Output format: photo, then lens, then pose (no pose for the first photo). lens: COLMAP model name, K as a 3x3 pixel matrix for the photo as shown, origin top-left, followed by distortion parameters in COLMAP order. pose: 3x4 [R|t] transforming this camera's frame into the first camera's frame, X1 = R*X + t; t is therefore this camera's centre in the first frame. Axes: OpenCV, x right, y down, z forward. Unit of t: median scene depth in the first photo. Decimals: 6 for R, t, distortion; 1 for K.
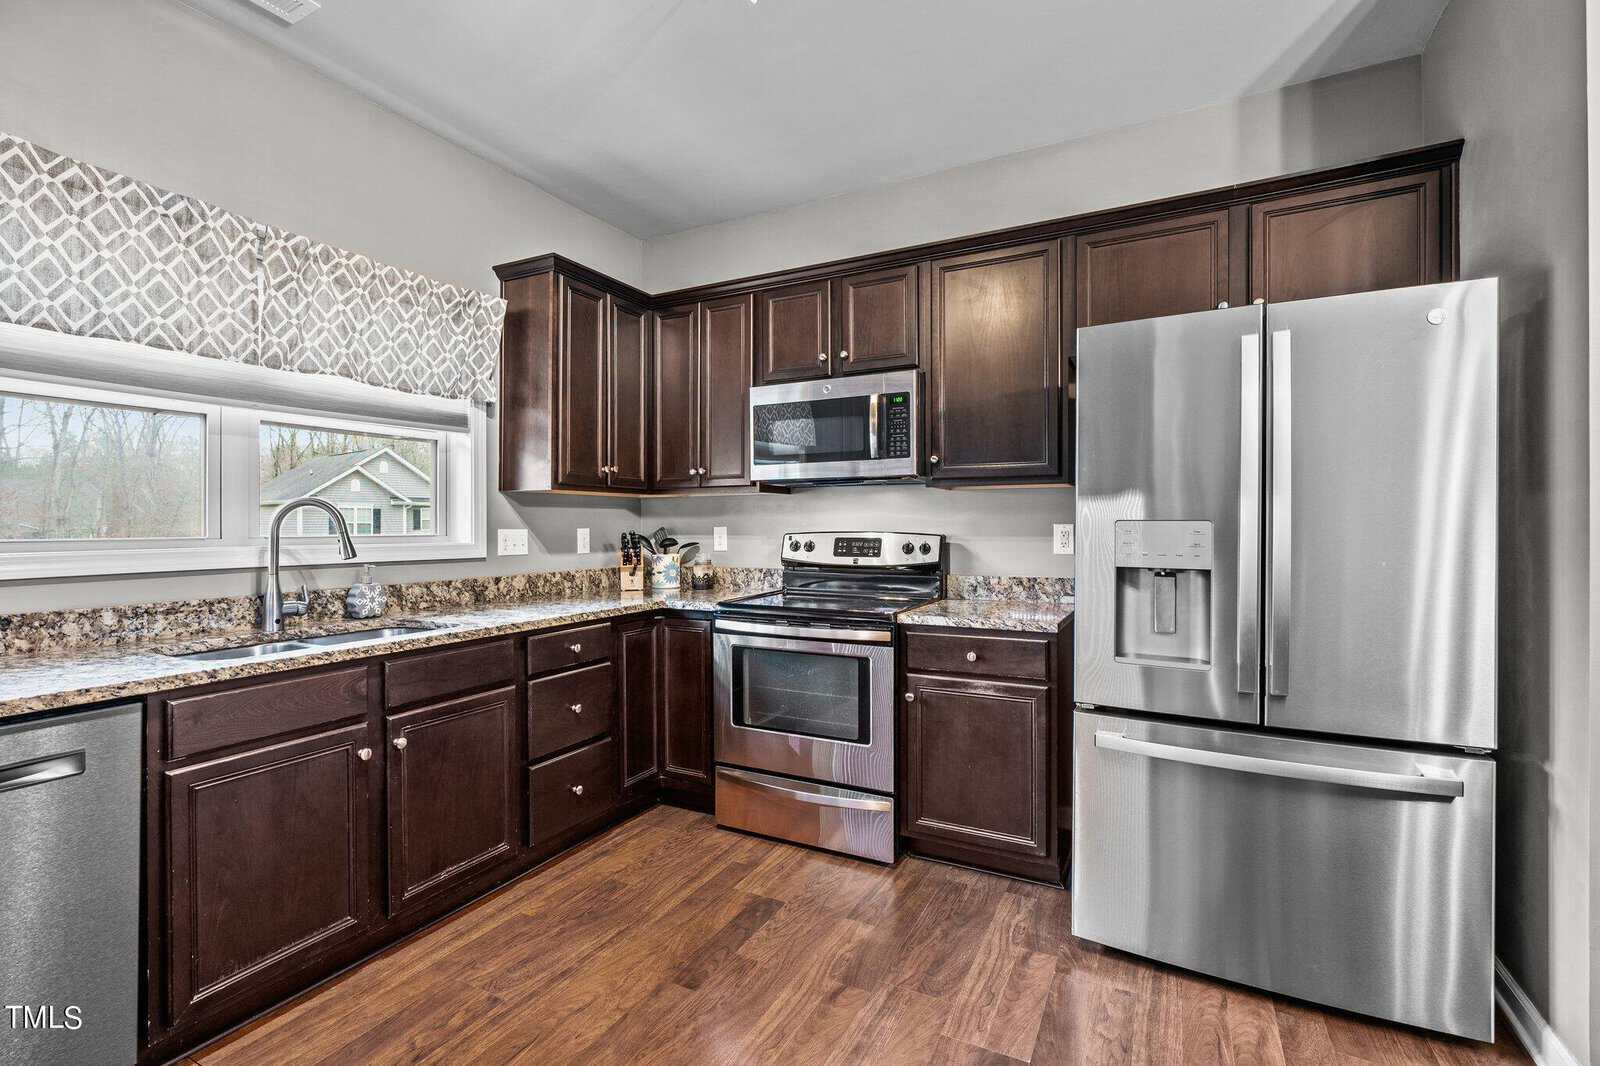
lens RADIAL K [[730.9, 0, 778.4], [0, 730.9, 520.2], [0, 0, 1]] dist [-0.012908, 0.004475]
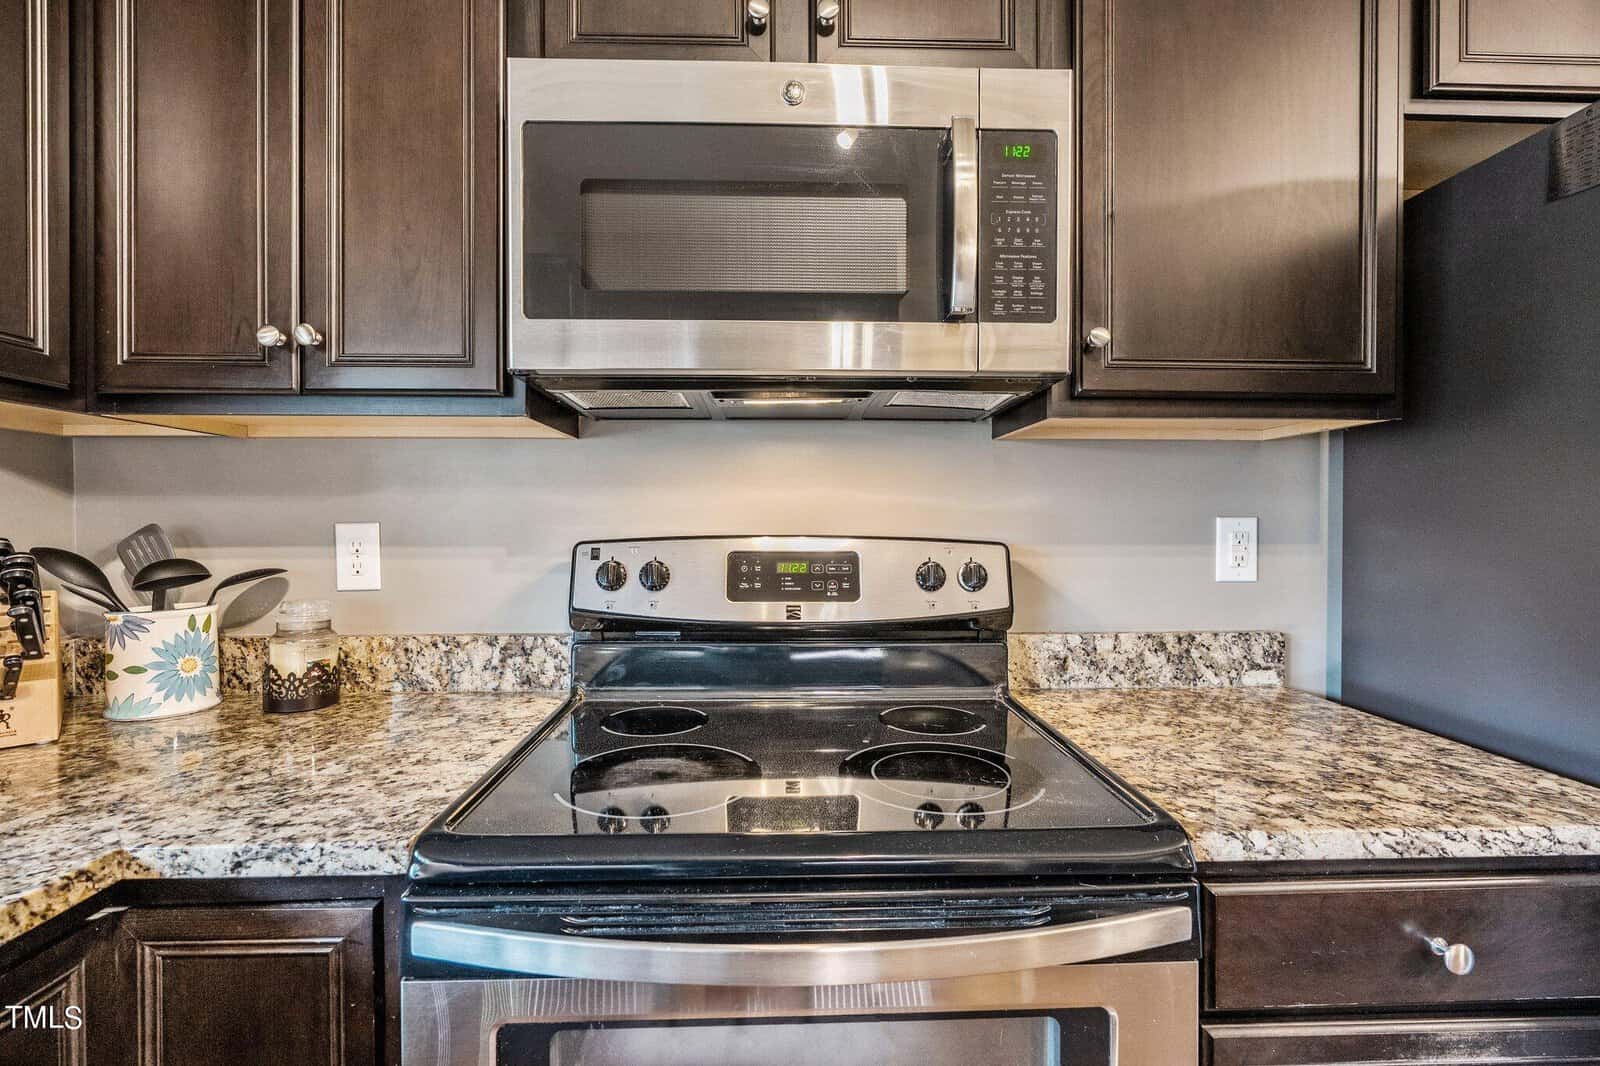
lens RADIAL K [[730.9, 0, 800.4], [0, 730.9, 528.0], [0, 0, 1]] dist [-0.012908, 0.004475]
pose [[0.858206, -0.003227, 0.513296, -0.096955], [-0.004626, 0.999891, 0.014020, 0.006714], [-0.513285, -0.014406, 0.858097, 0.734858]]
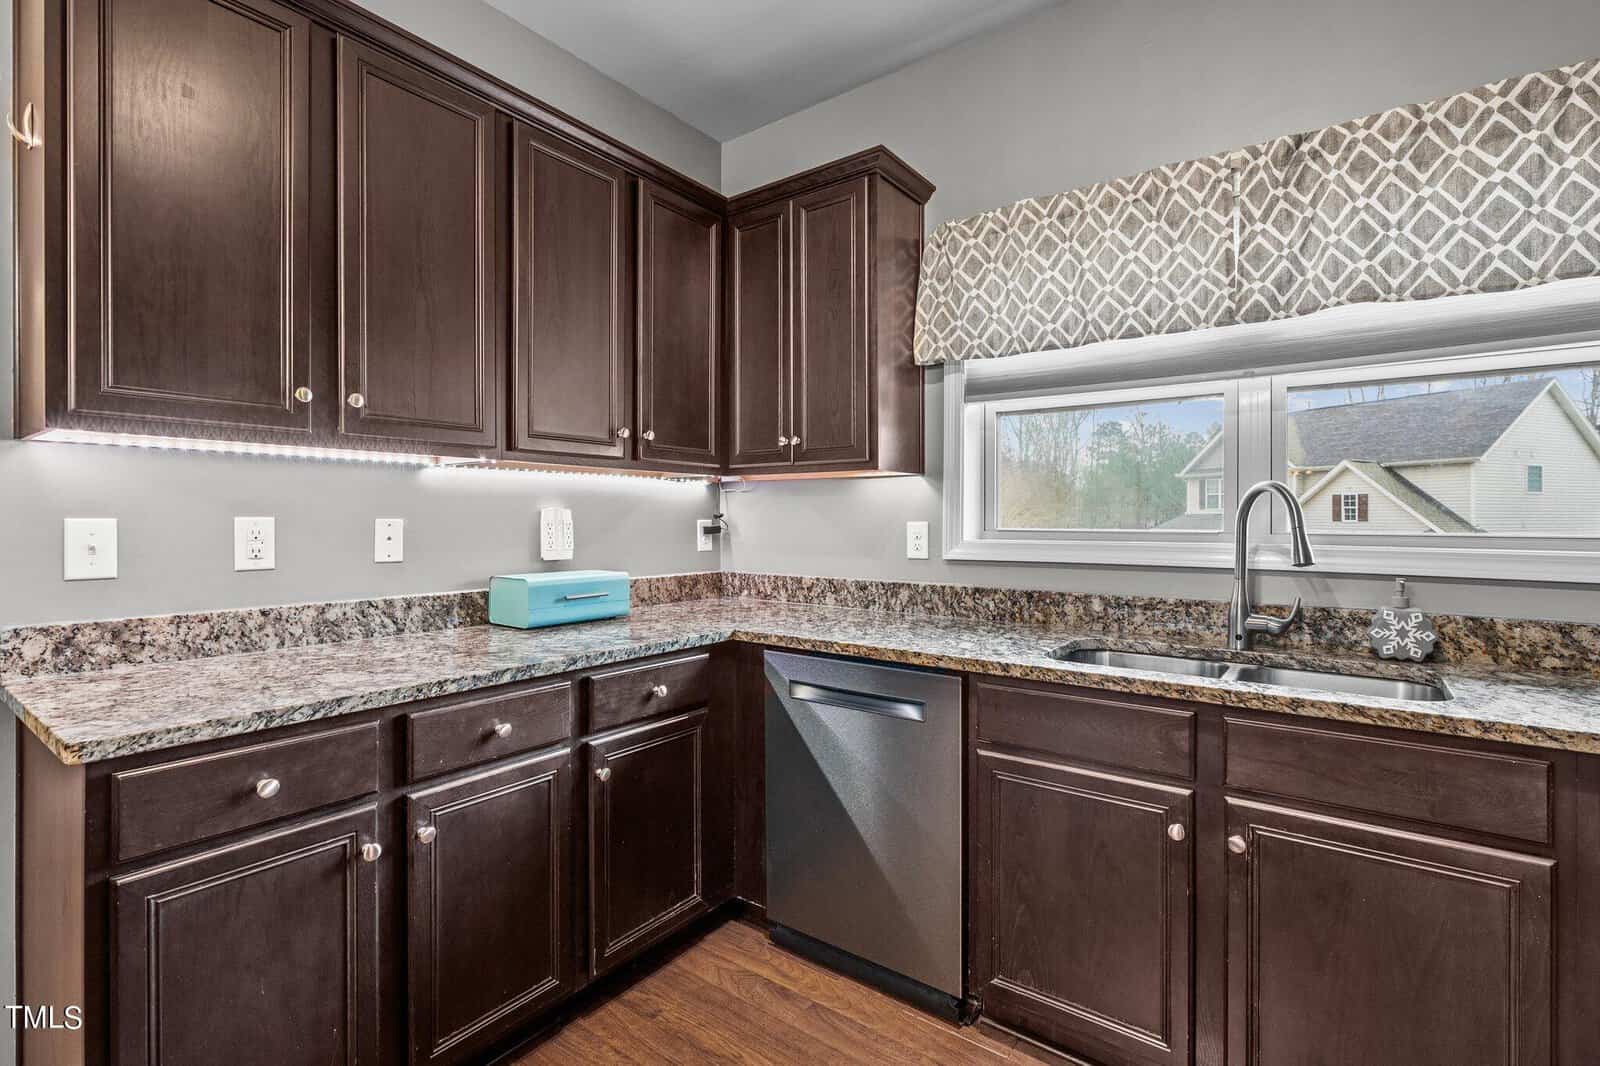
lens RADIAL K [[730.9, 0, 793.7], [0, 730.9, 522.6], [0, 0, 1]] dist [-0.012908, 0.004475]
pose [[-0.145451, 0.007061, -0.989340, 0.137900], [0.003568, 0.999972, 0.006612, 0.003918], [0.989359, -0.002568, -0.145472, 0.486749]]
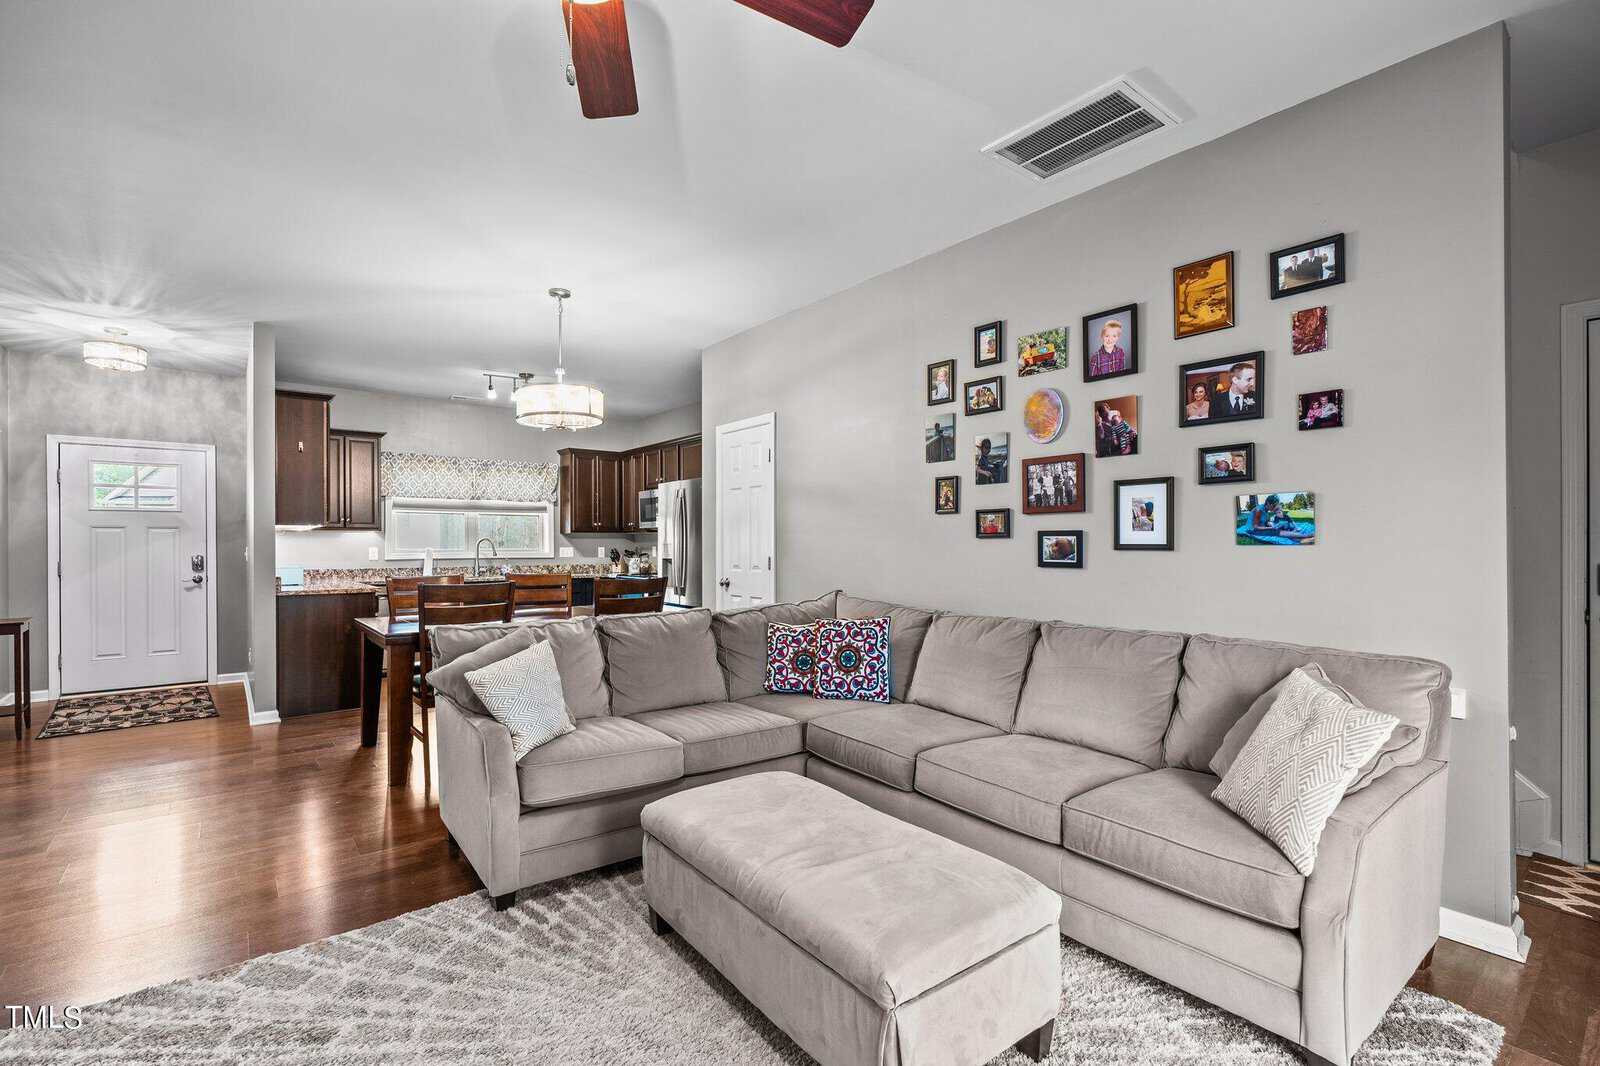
lens RADIAL K [[730.9, 0, 801.3], [0, 730.9, 540.4], [0, 0, 1]] dist [-0.012908, 0.004475]
pose [[0.919117, -0.004276, -0.393962, 1.631269], [0.003560, 0.999990, -0.002547, -0.003978], [0.393970, 0.000938, 0.919123, -1.234728]]
